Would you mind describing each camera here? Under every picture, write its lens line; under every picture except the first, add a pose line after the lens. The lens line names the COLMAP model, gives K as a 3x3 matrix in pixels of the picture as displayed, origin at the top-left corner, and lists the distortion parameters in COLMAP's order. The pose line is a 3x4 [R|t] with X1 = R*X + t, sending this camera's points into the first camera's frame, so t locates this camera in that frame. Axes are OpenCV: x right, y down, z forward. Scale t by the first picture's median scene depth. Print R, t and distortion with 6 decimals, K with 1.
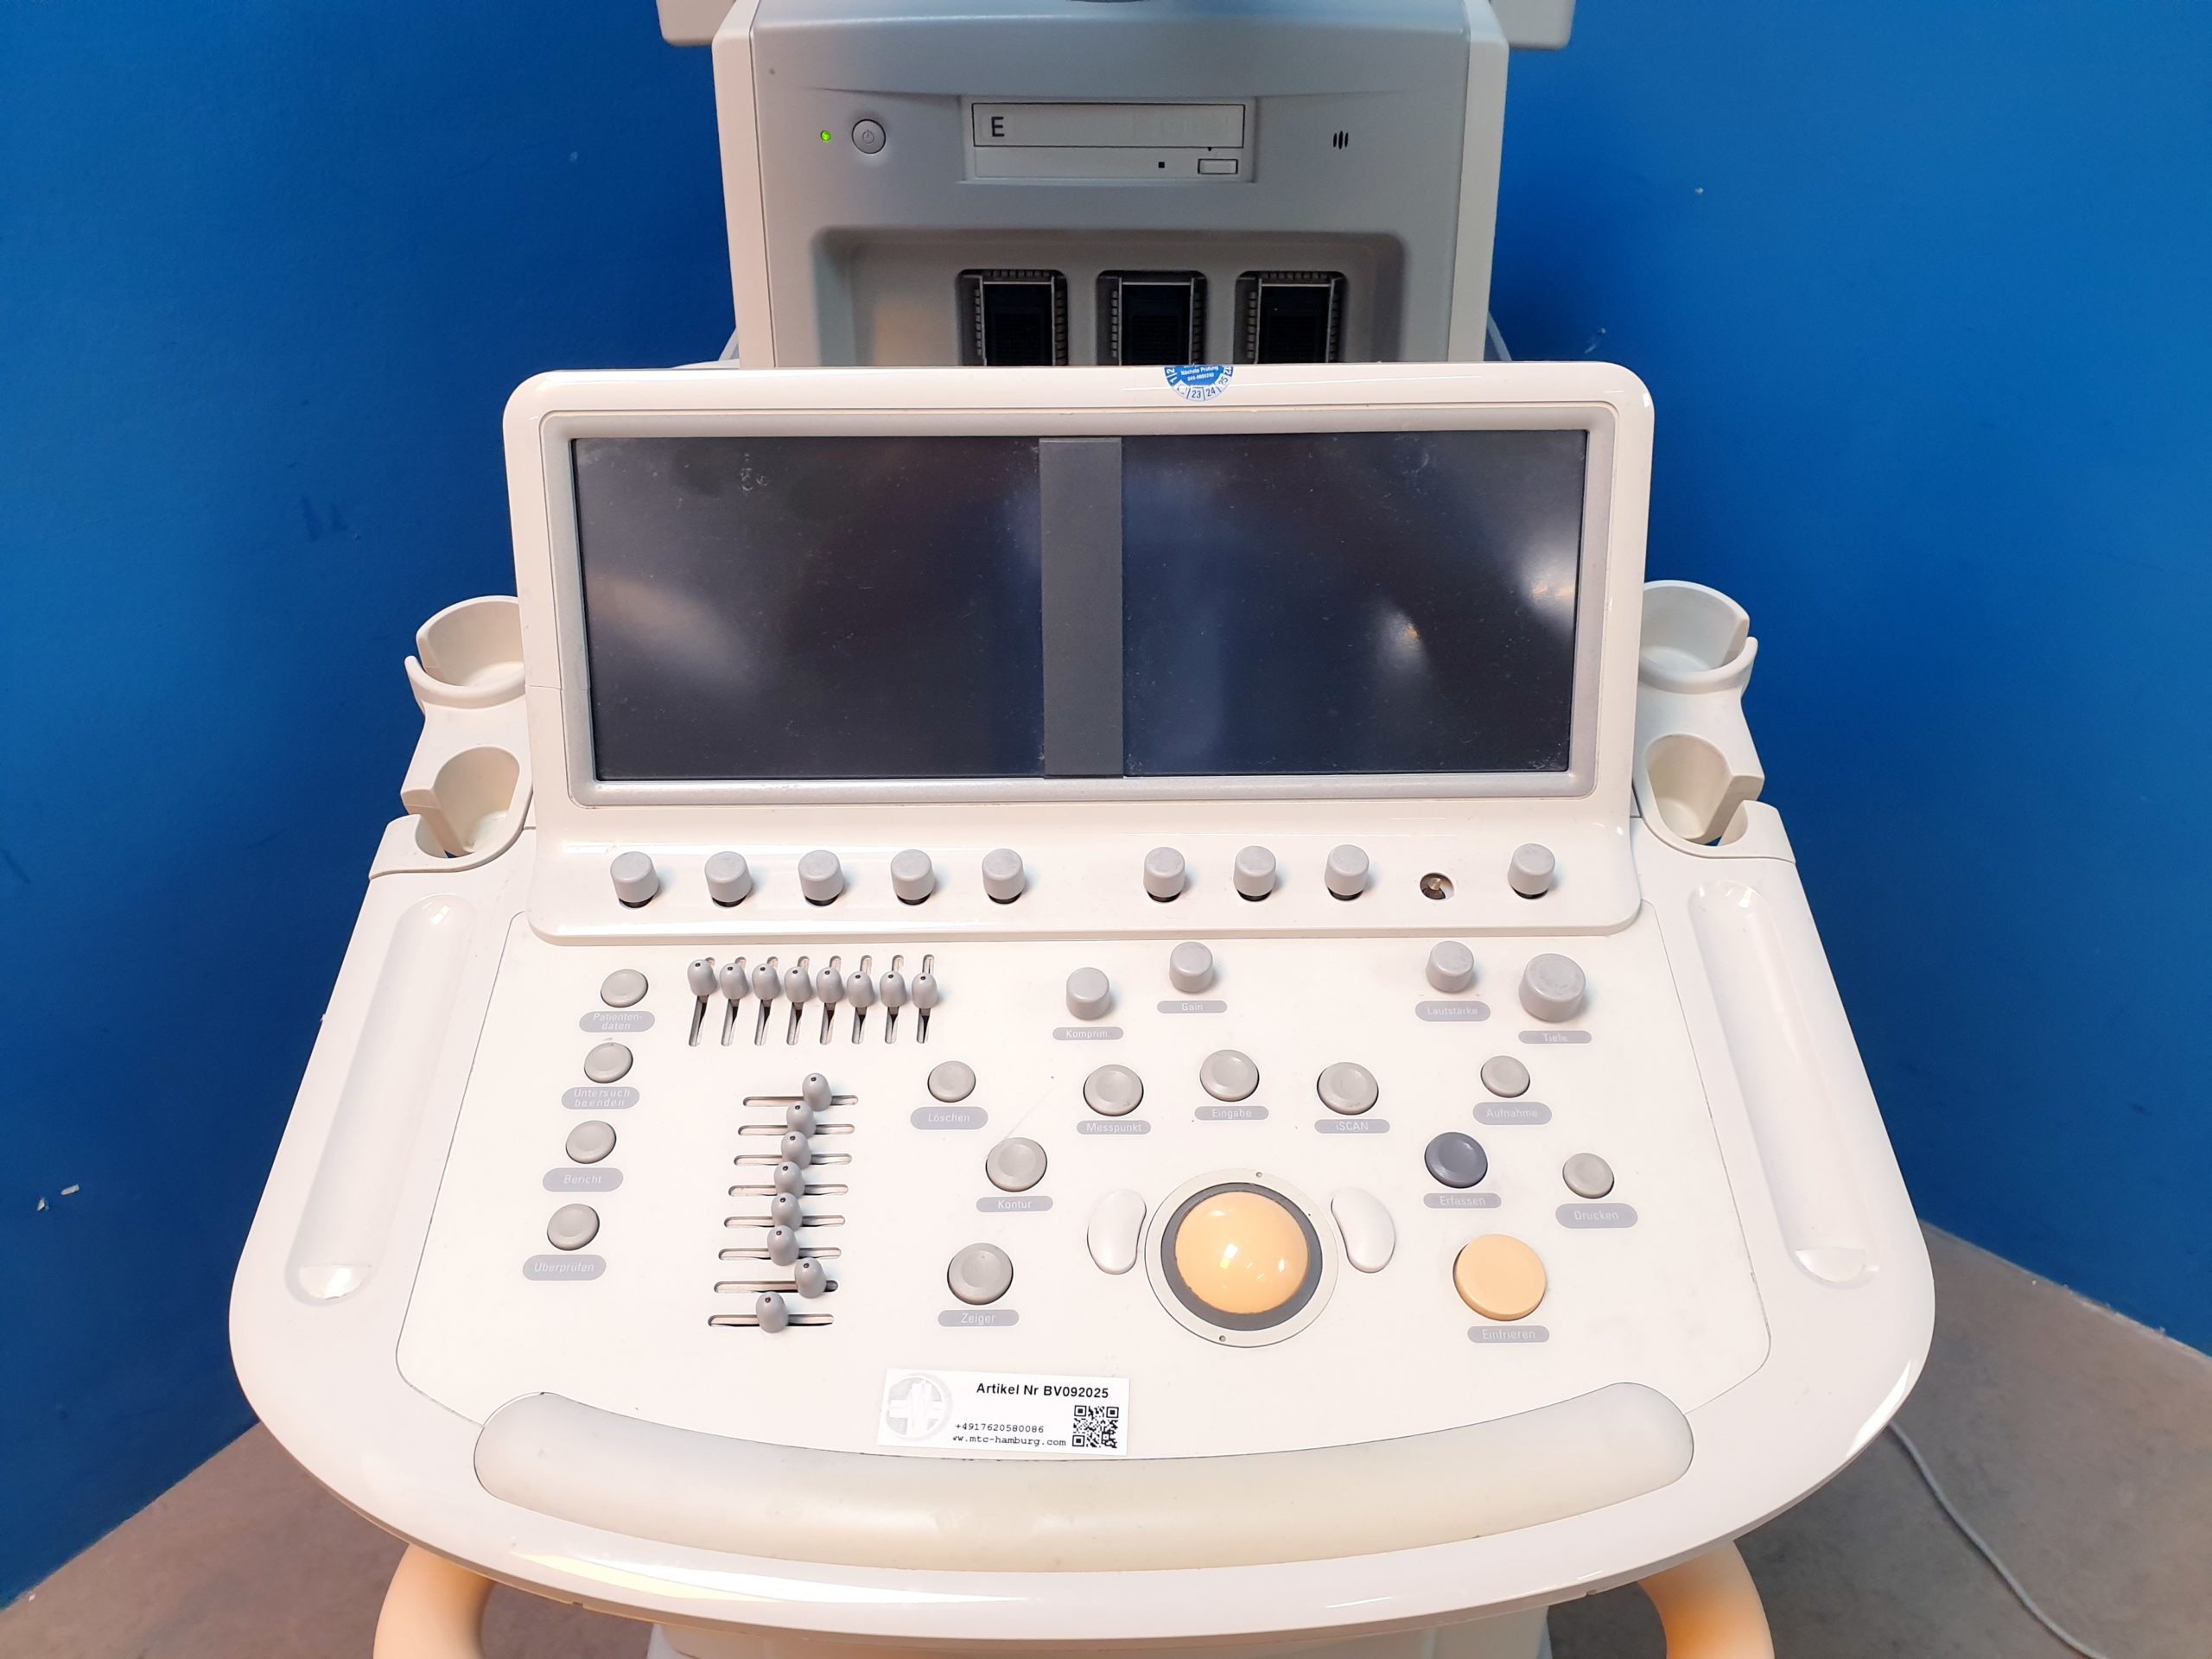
lens RADIAL K [[1693.3, 0, 1110.0], [0, 1693.3, 820.5], [0, 0, 1]] dist [0.030929, -0.038797]
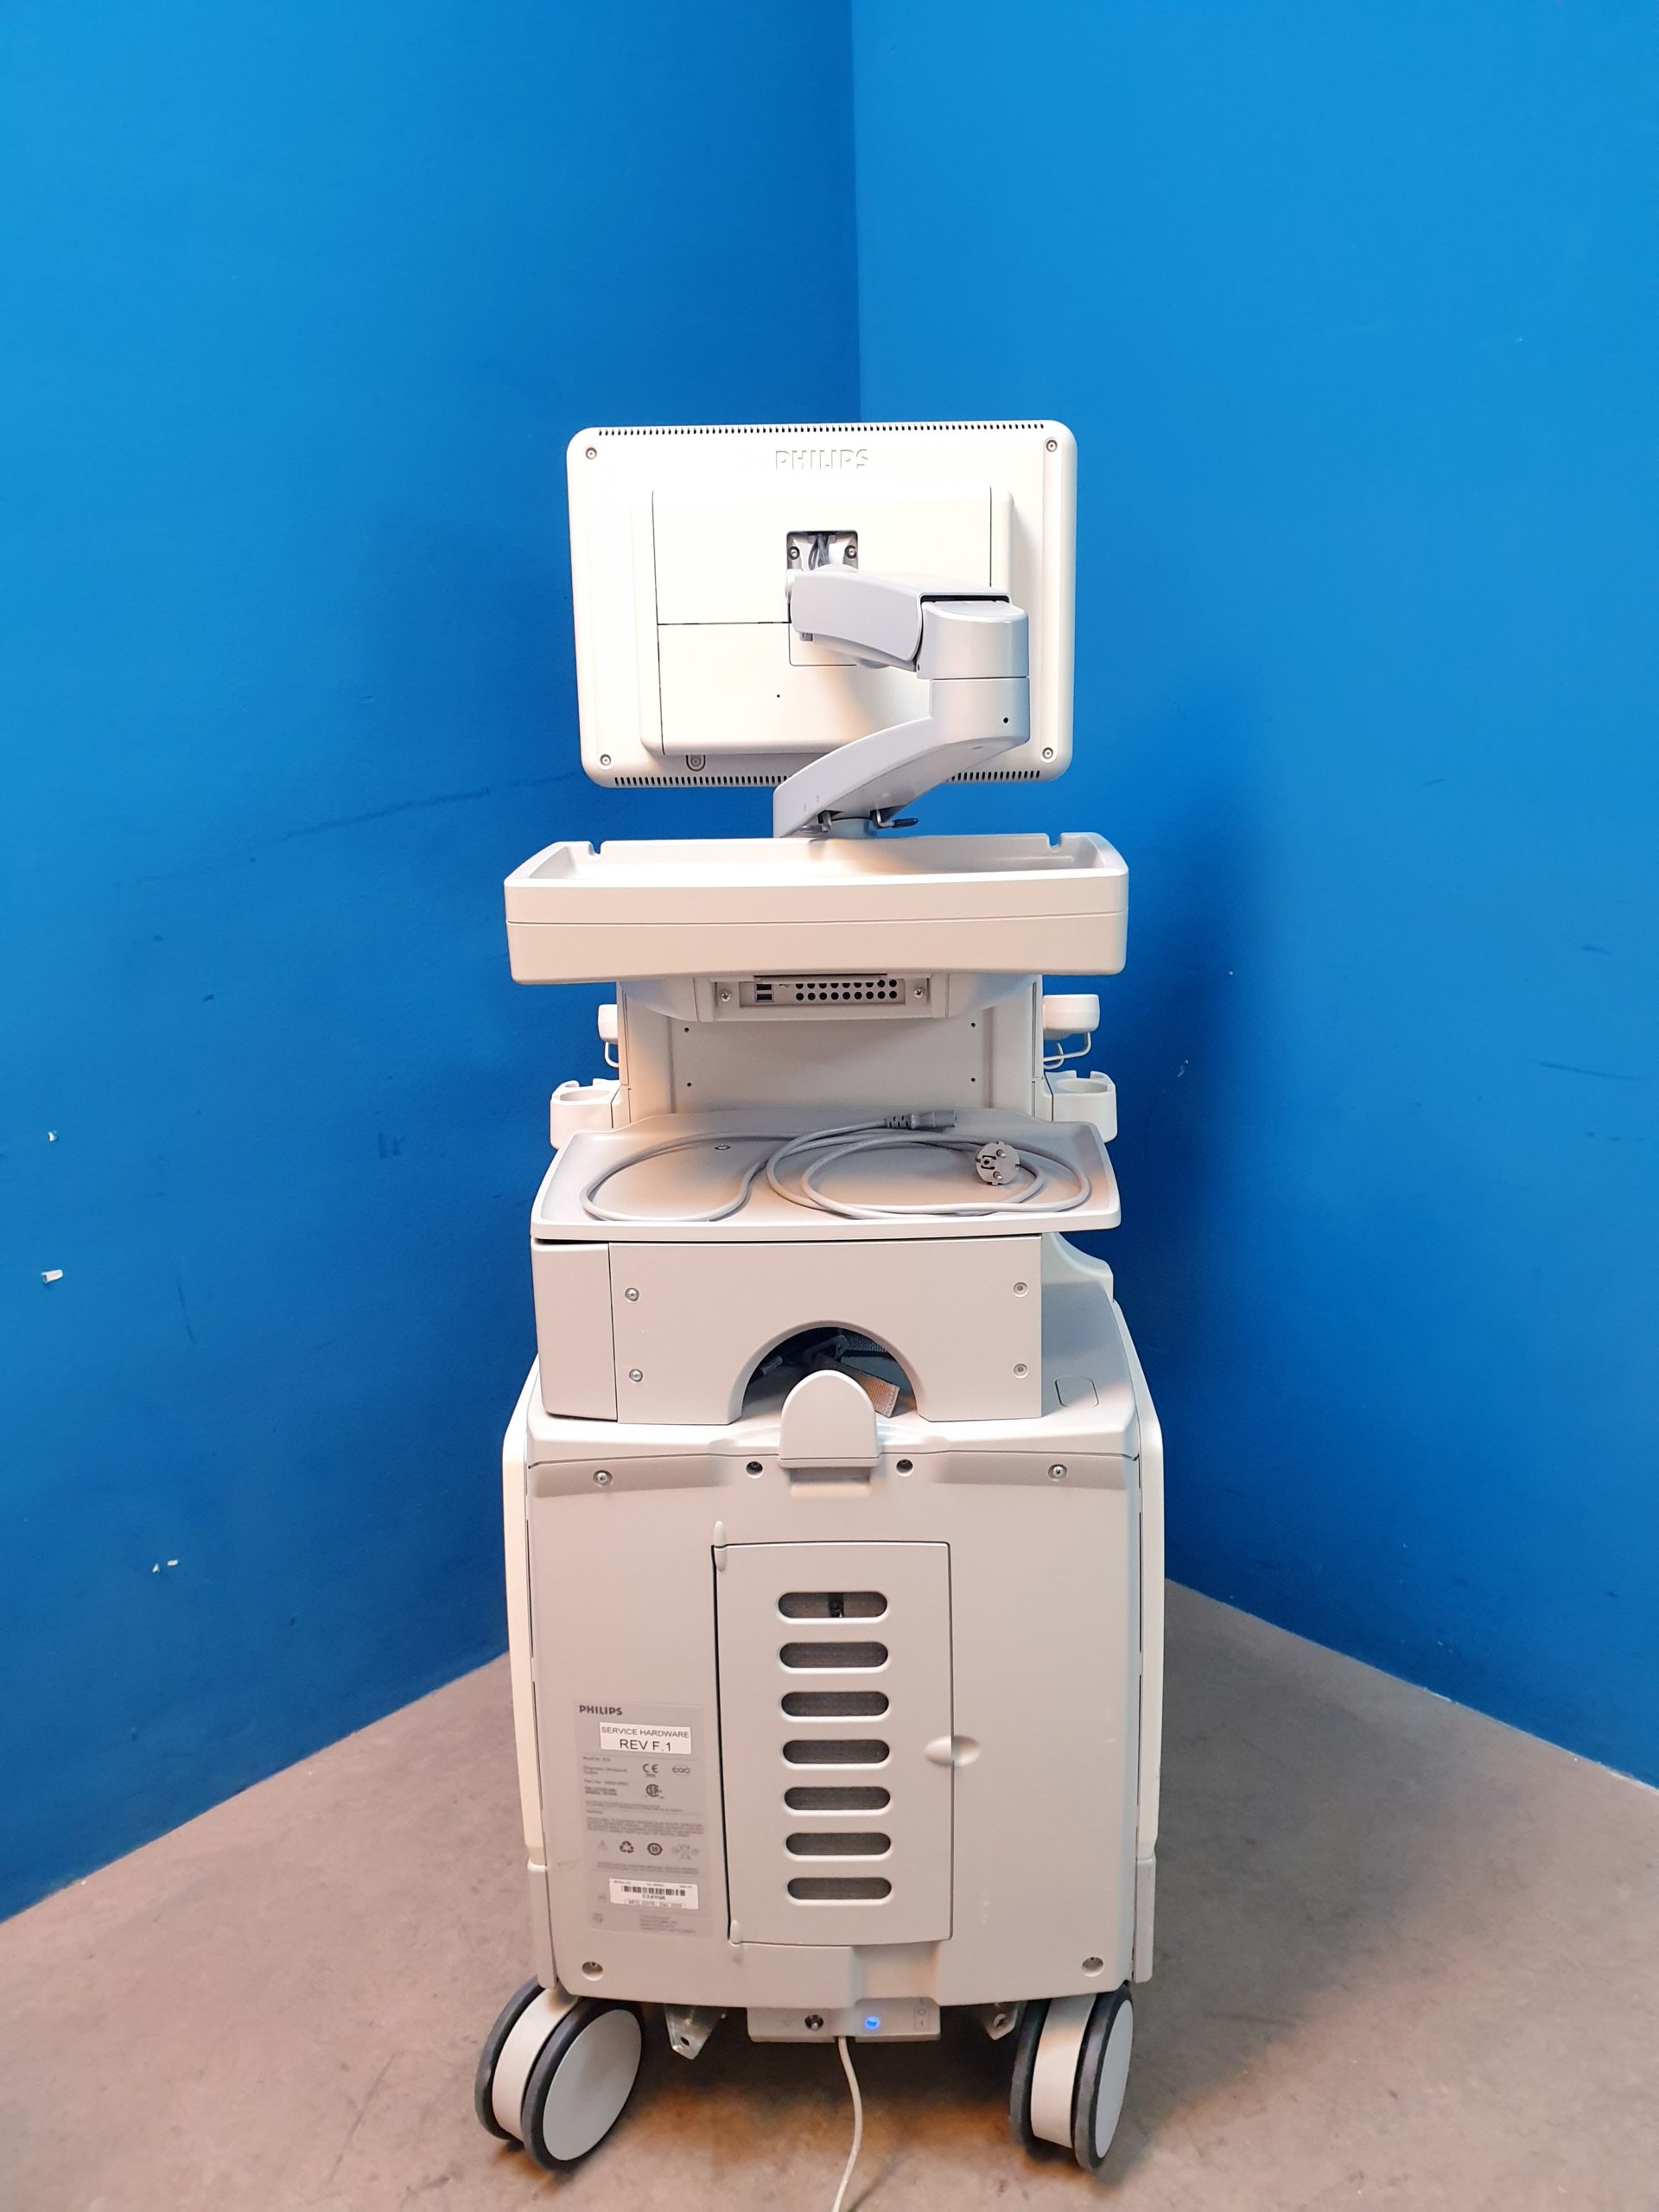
lens RADIAL K [[1693.3, 0, 876.9], [0, 1693.3, 1122.2], [0, 0, 1]] dist [0.030929, -0.038797]
pose [[0.996854, 0.001213, -0.079249, 0.225399], [-0.027644, 0.942416, -0.333299, 0.509546], [0.074282, 0.334442, 0.939484, -0.814479]]
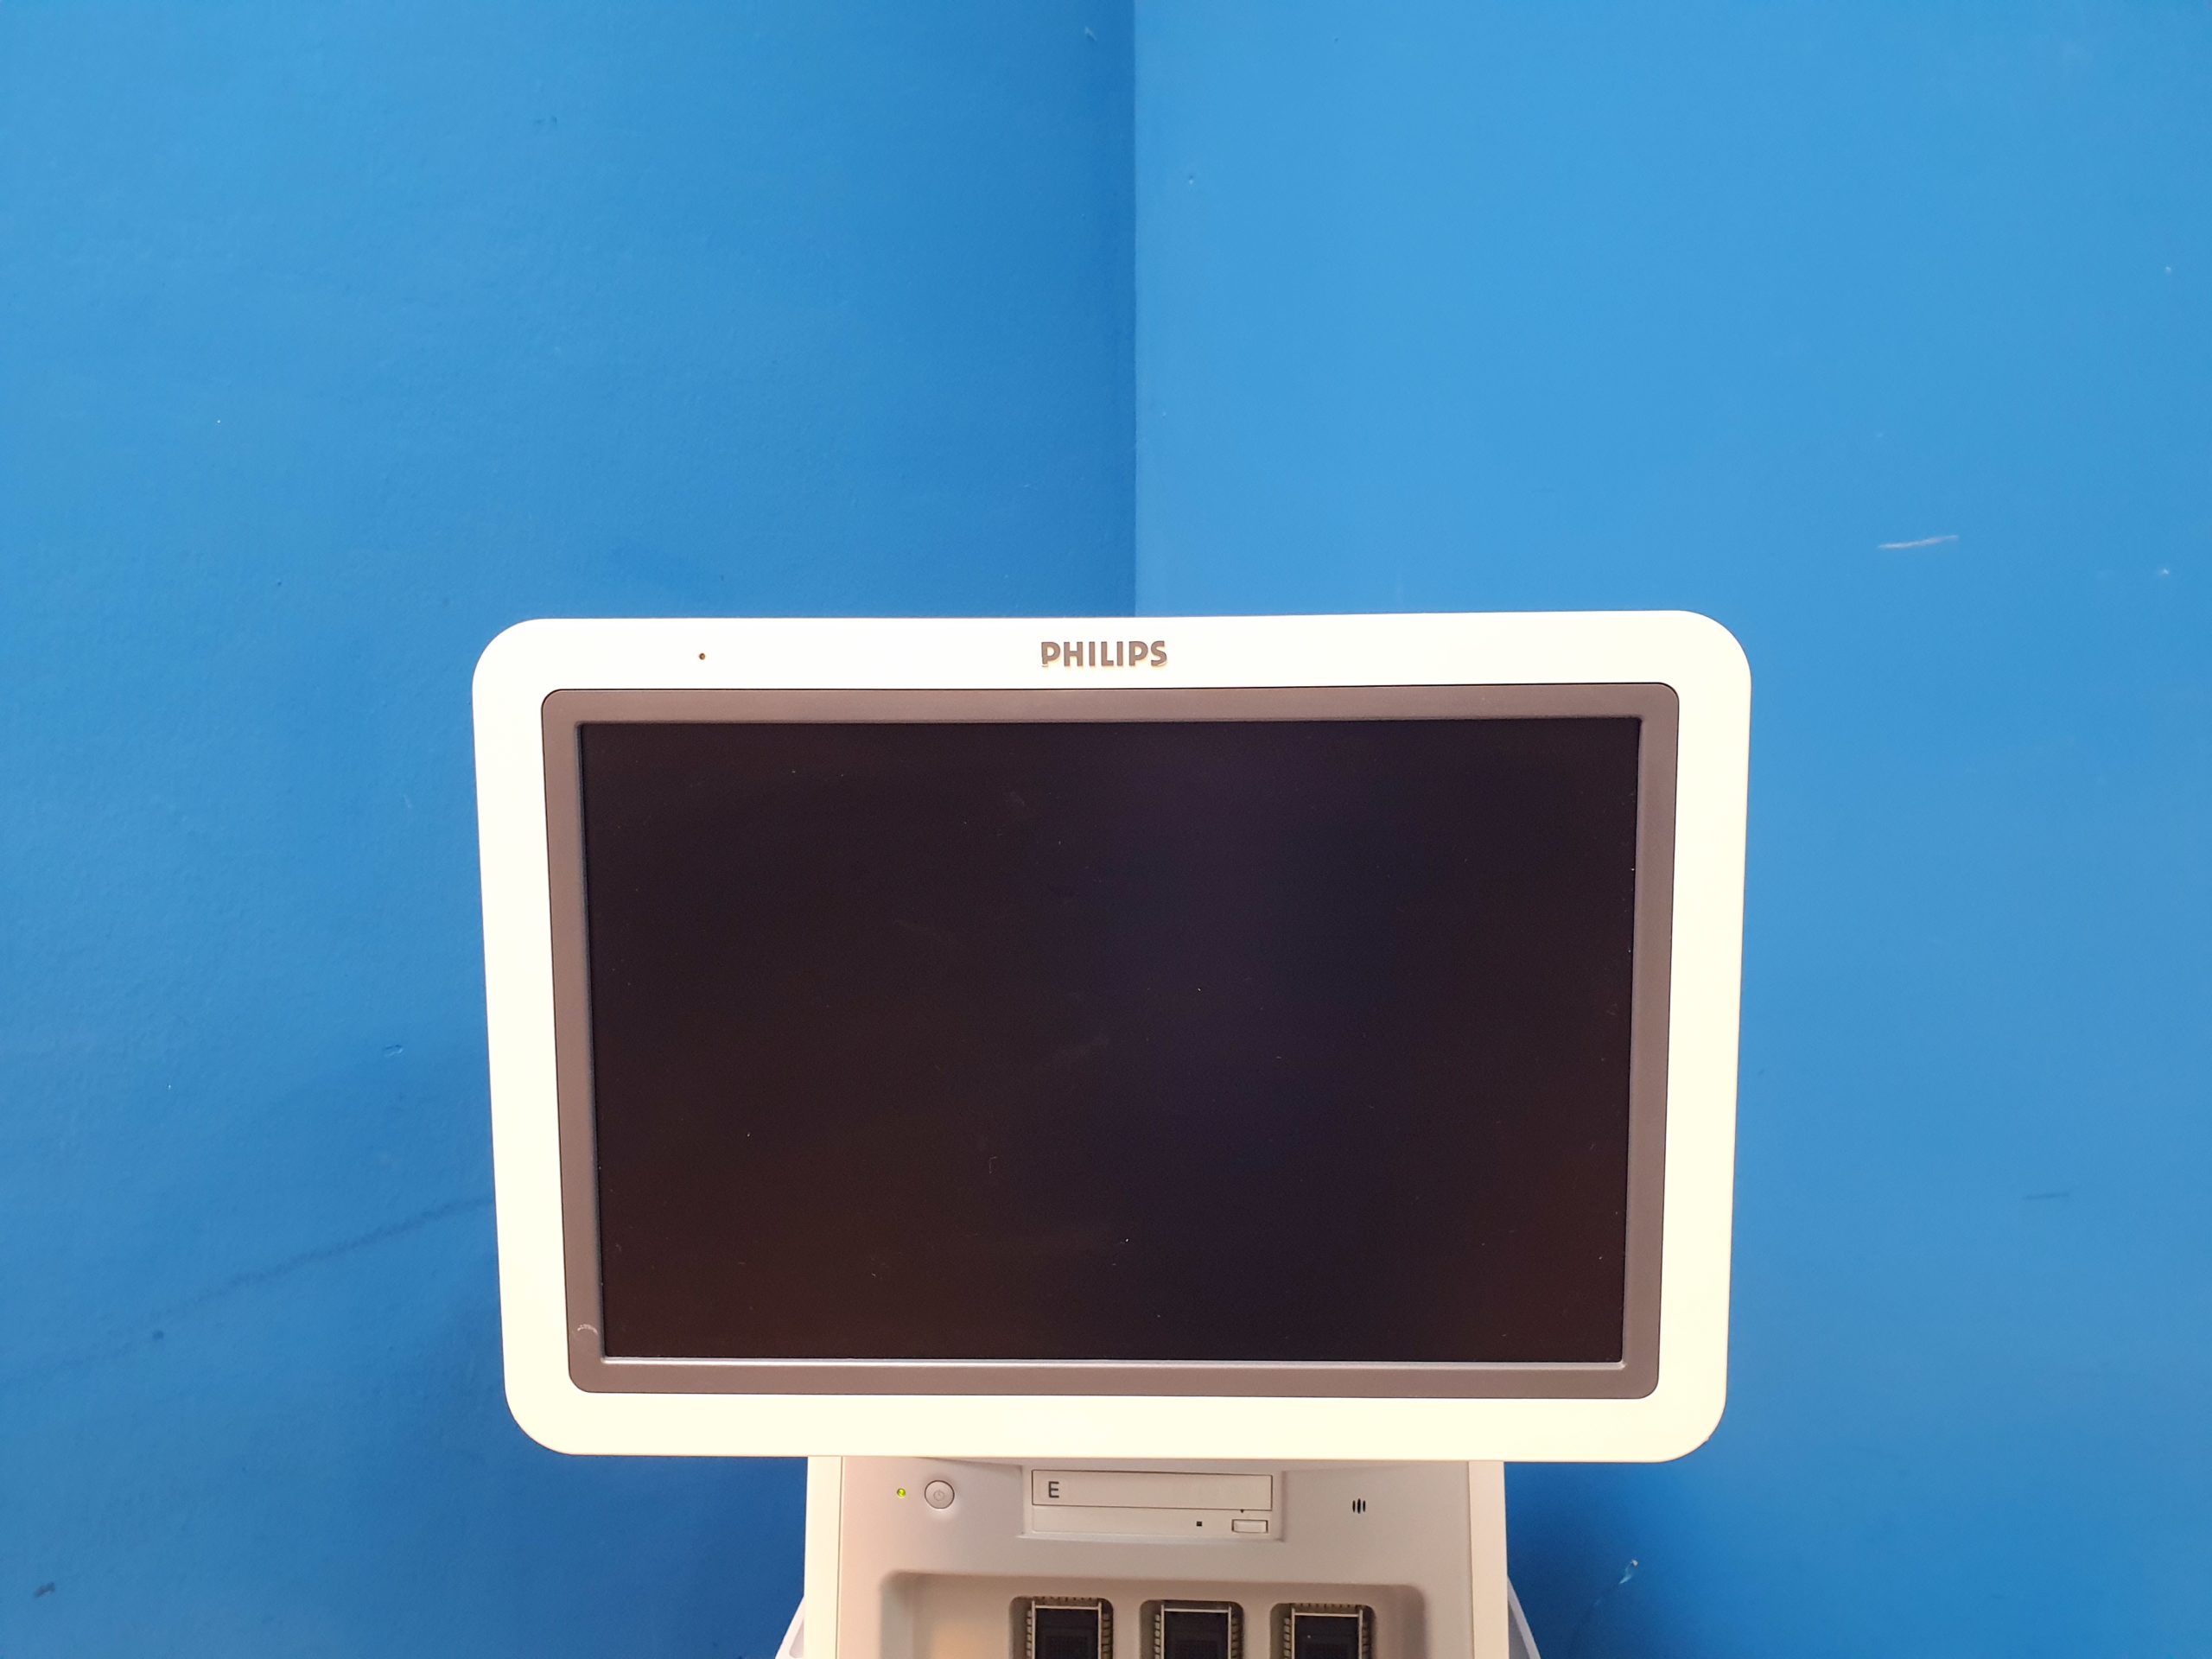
lens RADIAL K [[1693.3, 0, 1105.2], [0, 1693.3, 853.6], [0, 0, 1]] dist [0.030929, -0.038797]
pose [[0.999433, 0.001887, -0.033624, 0.005539], [-0.019591, 0.844676, -0.534919, -0.163658], [0.027392, 0.535275, 0.844234, -0.183350]]
